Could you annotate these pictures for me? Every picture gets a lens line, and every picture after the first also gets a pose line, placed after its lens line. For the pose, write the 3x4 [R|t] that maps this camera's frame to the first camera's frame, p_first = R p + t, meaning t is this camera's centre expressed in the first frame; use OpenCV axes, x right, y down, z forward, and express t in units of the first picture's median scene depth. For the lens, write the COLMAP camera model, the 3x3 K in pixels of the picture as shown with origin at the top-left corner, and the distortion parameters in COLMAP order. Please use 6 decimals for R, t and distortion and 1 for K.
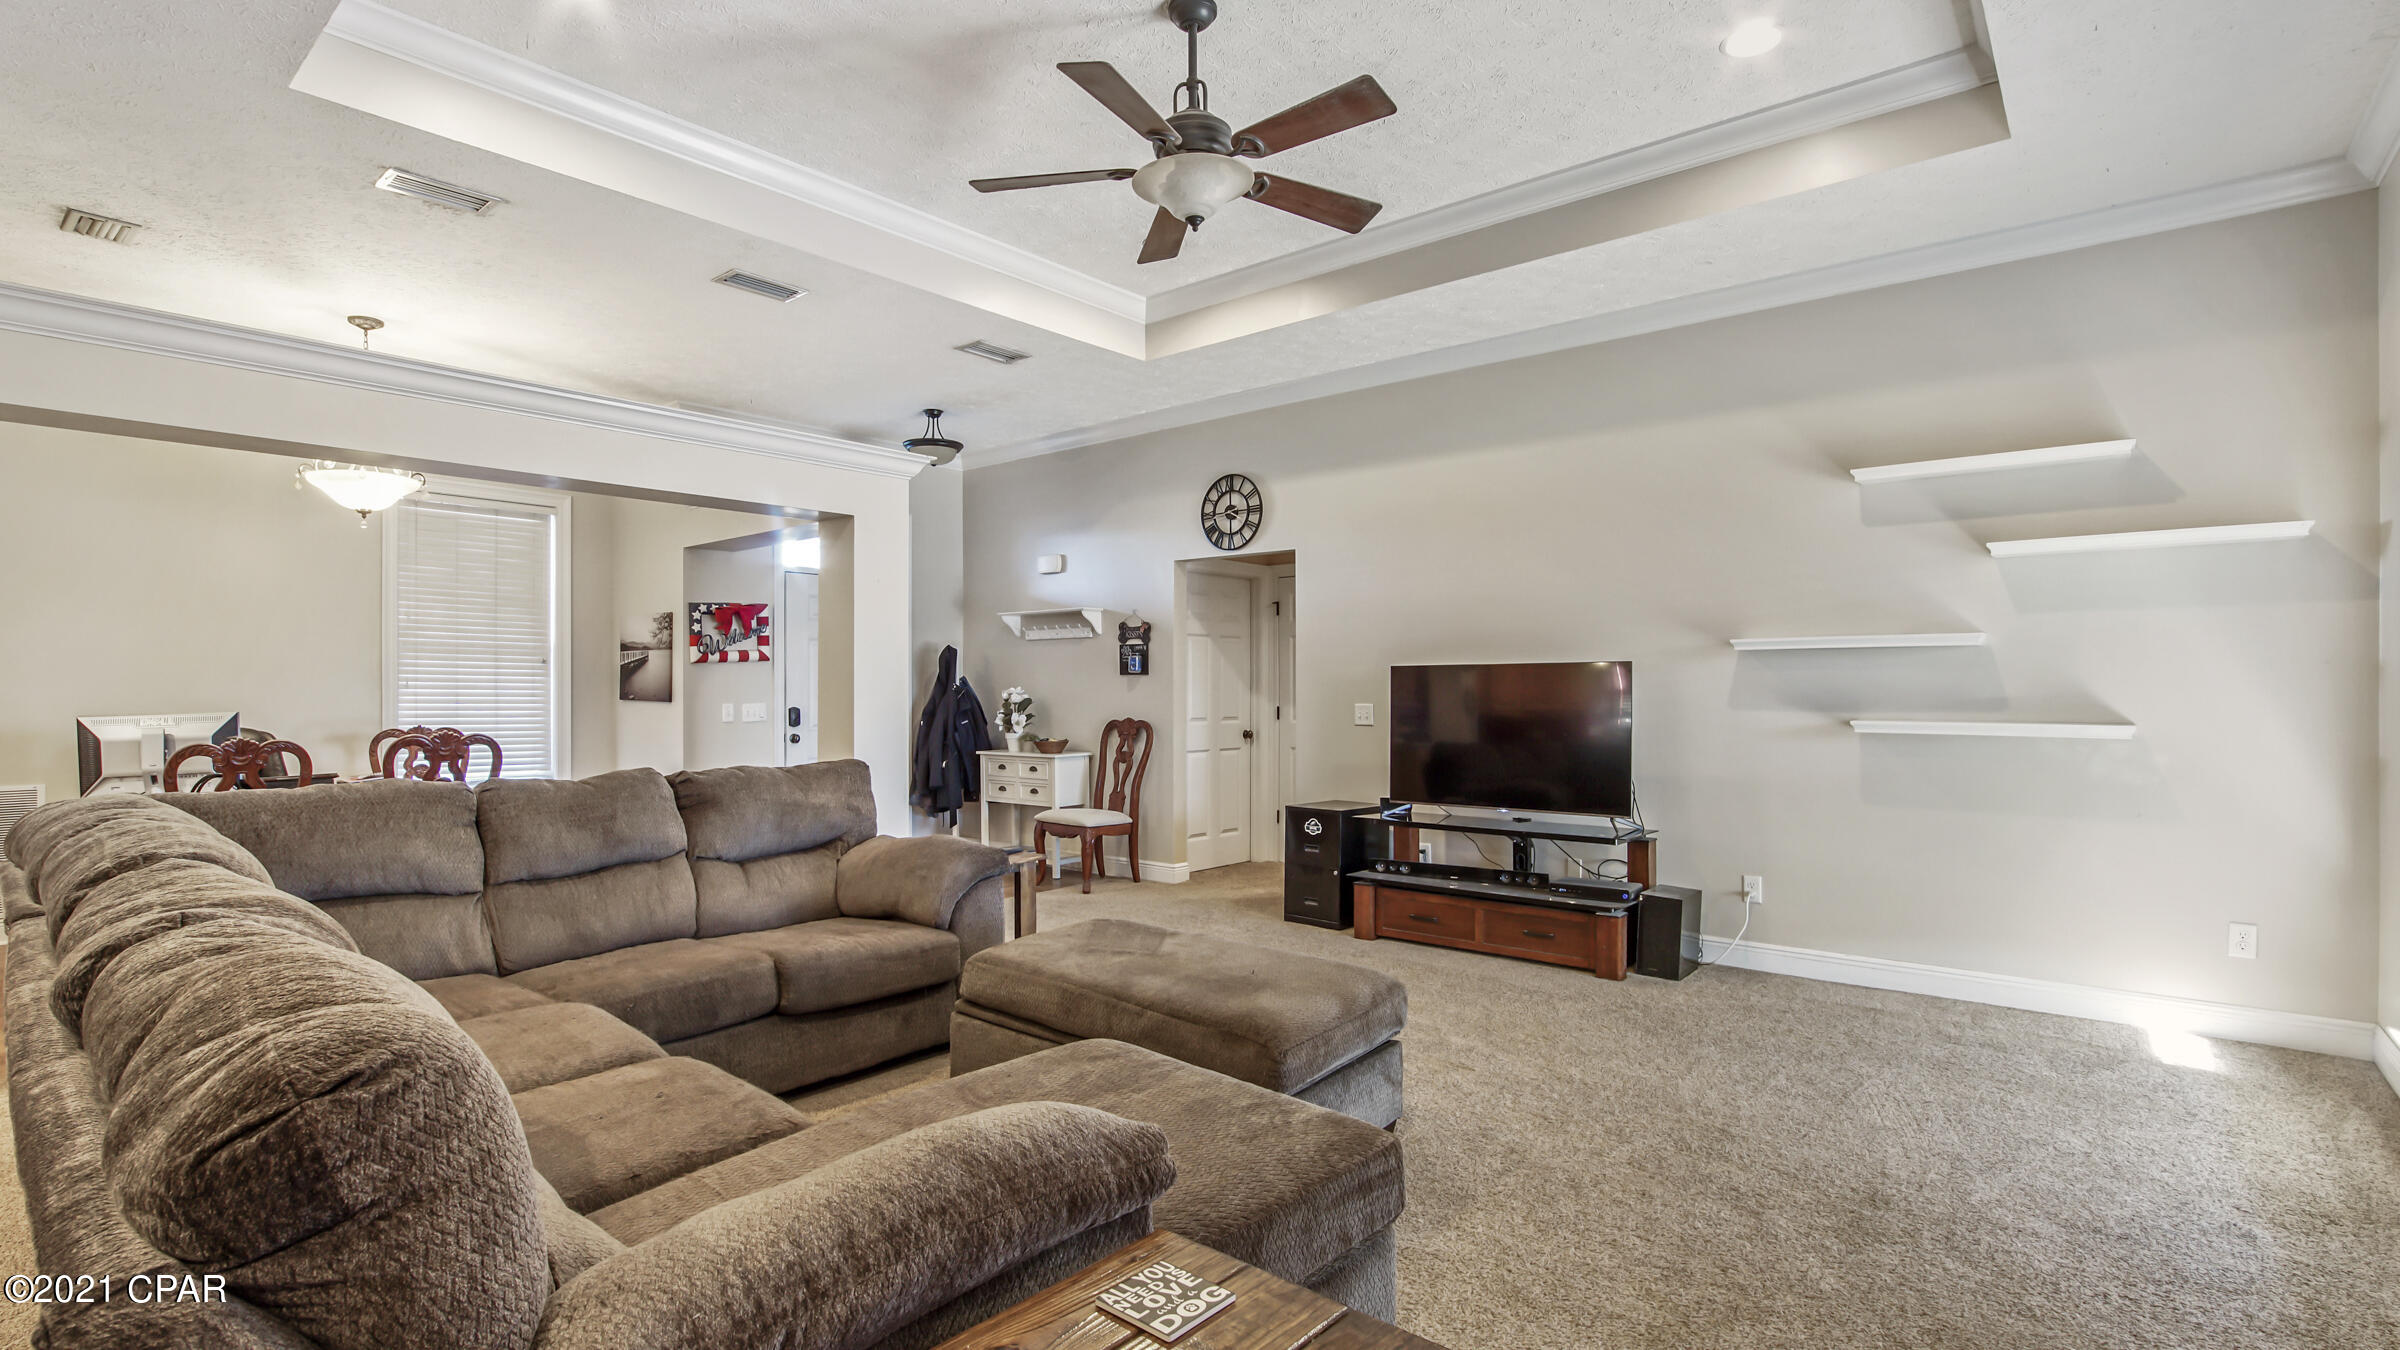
lens RADIAL K [[1131.7, 0, 1162.7], [0, 1131.7, 706.9], [0, 0, 1]] dist [-0.001581, -0.000062]
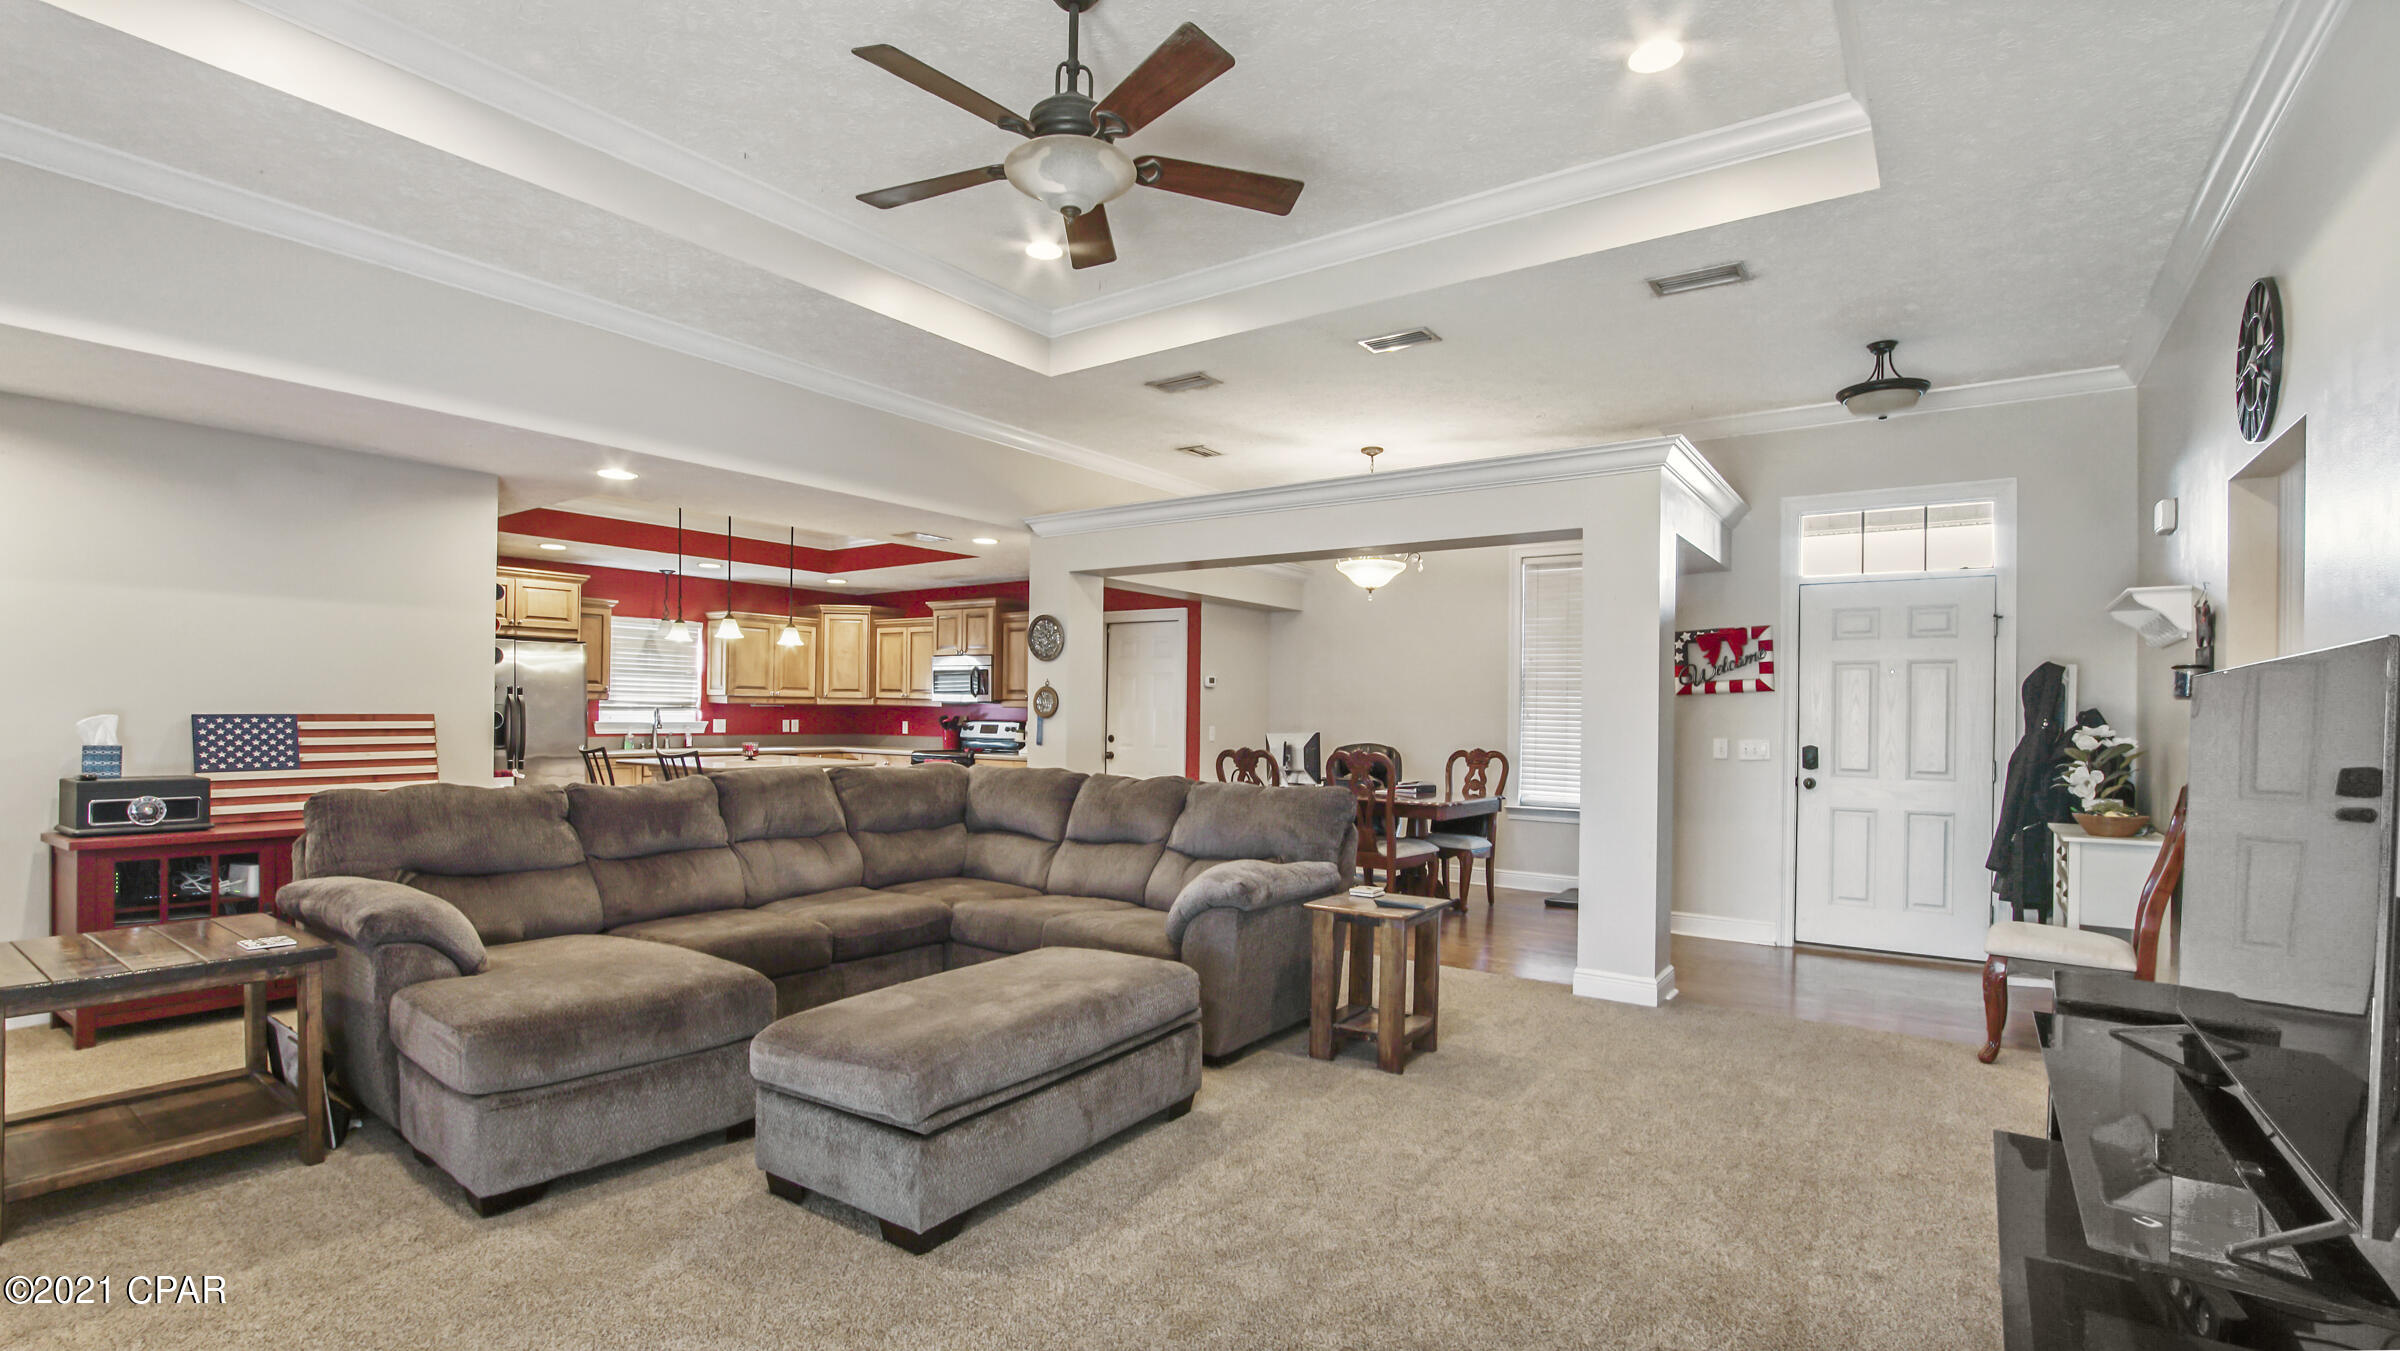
lens RADIAL K [[1077.7, 0, 1187.8], [0, 1077.7, 707.4], [0, 0, 1]] dist [-0.029725, 0.000384]
pose [[0.110489, -0.005457, -0.993862, 0.430034], [-0.029719, 0.999520, -0.008792, -0.007970], [0.993433, 0.030508, 0.110273, 0.485865]]
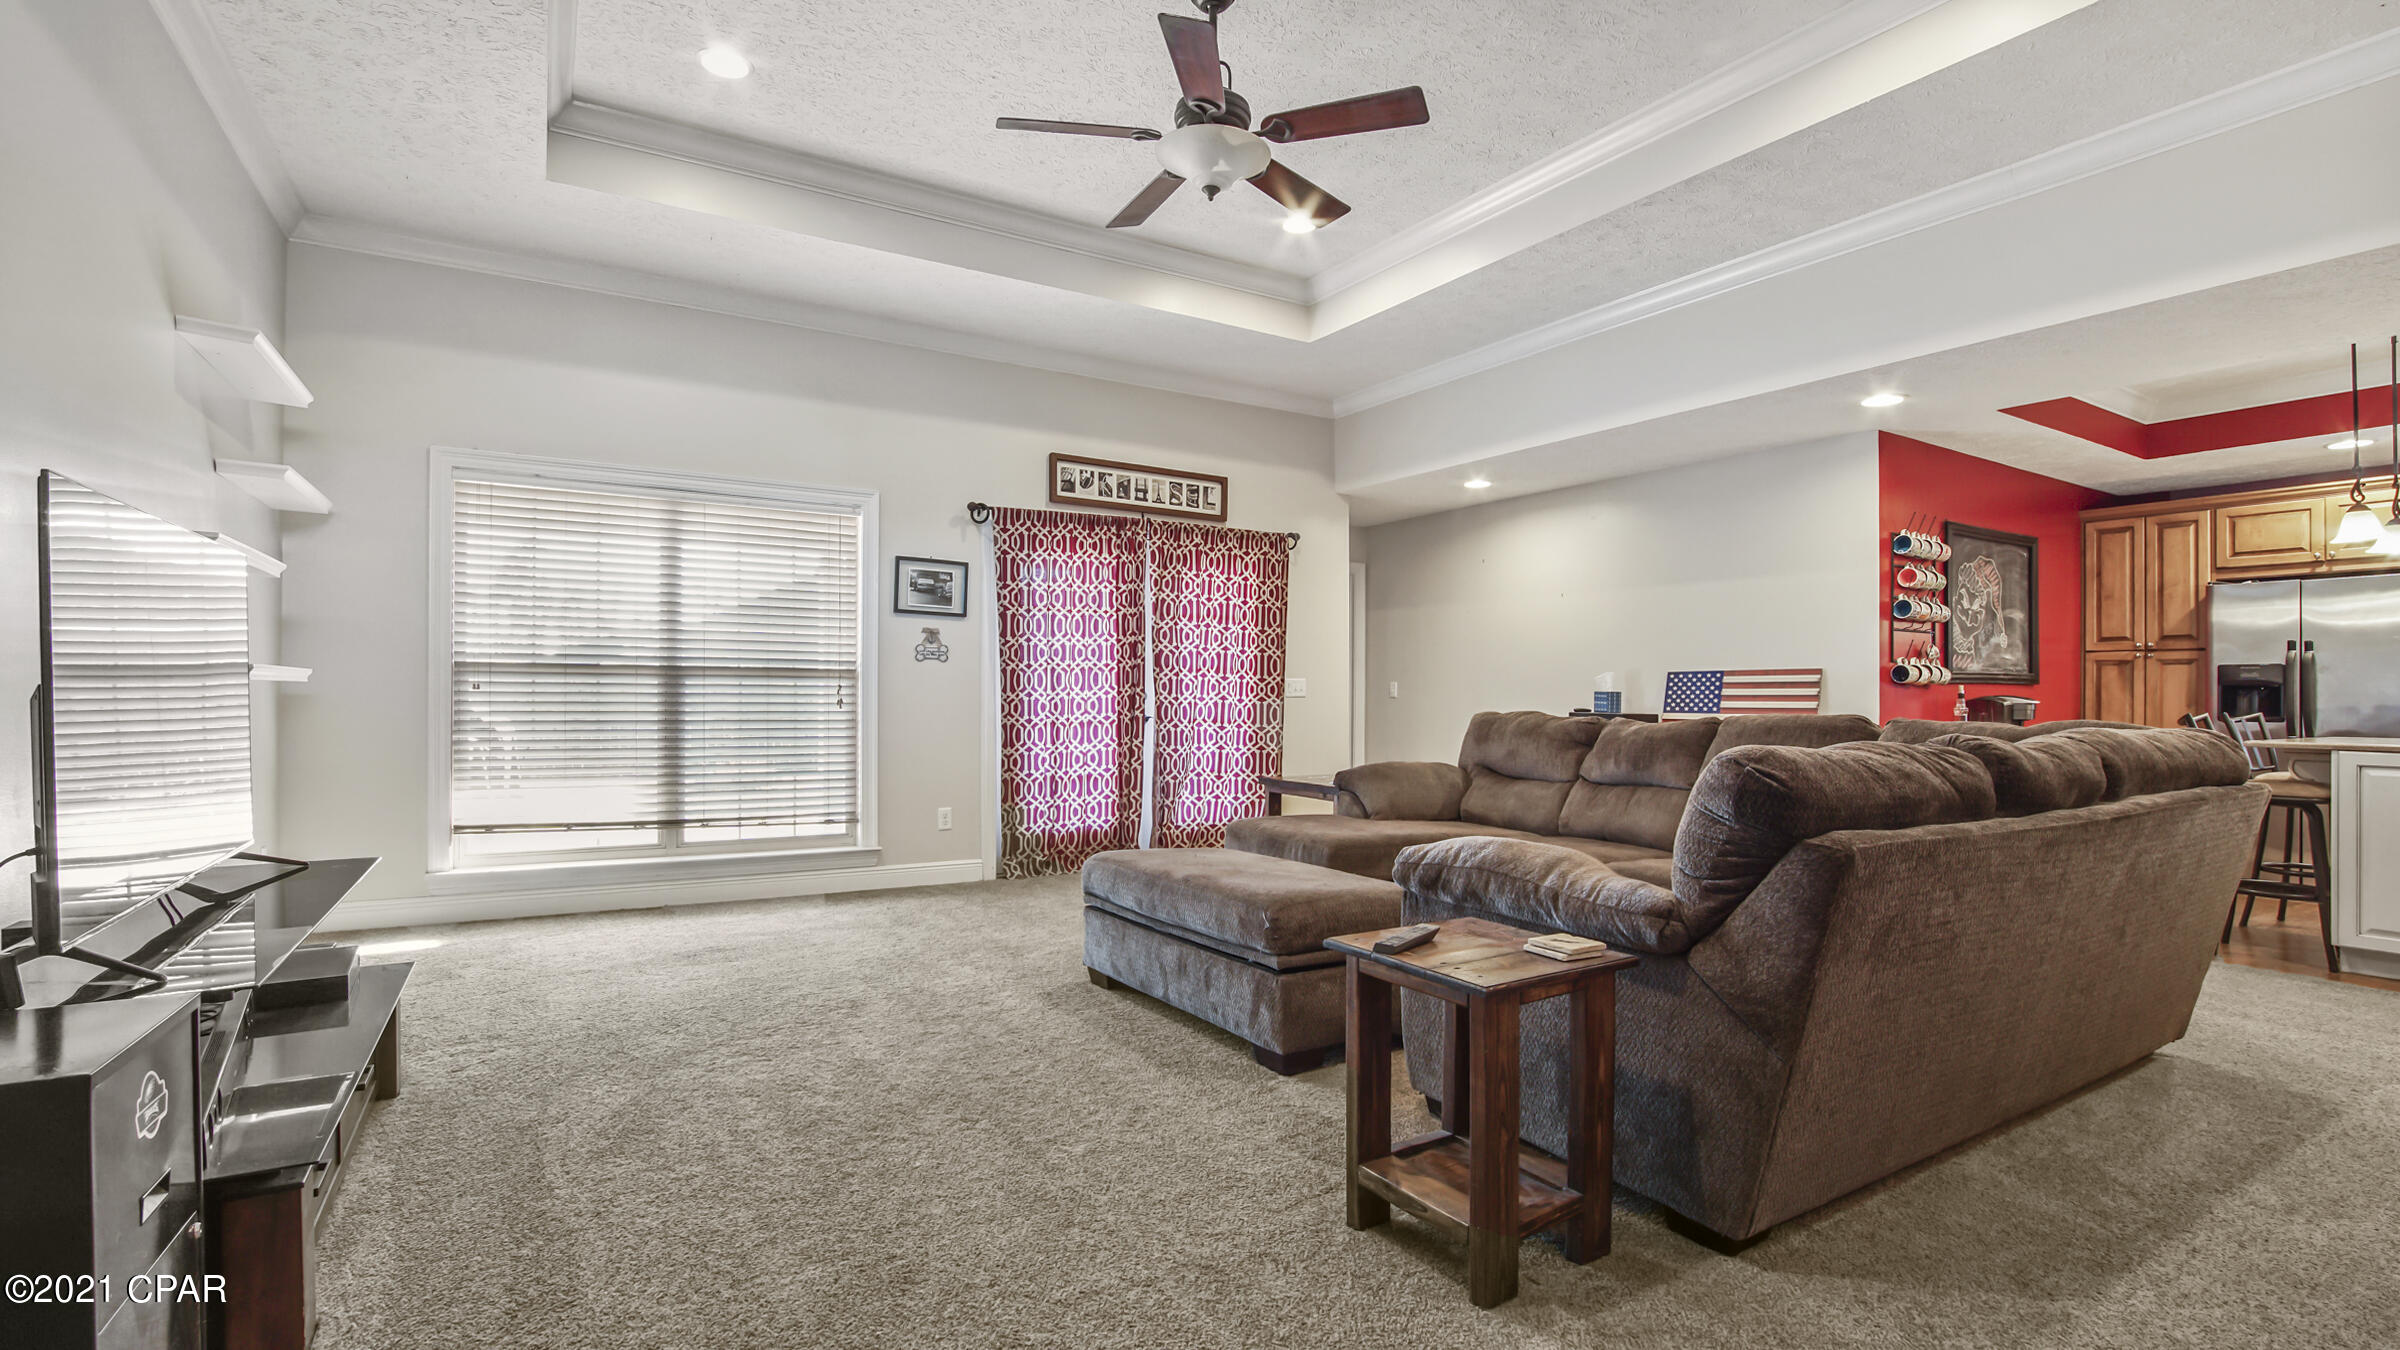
lens RADIAL K [[1082.6, 0, 1180.1], [0, 1082.6, 683.5], [0, 0, 1]] dist [-0.029722, 0.000112]
pose [[-0.954407, -0.006154, 0.298443, -0.125899], [-0.003973, 0.999961, 0.007912, 0.012056], [-0.298480, 0.006365, -0.954395, 0.950365]]
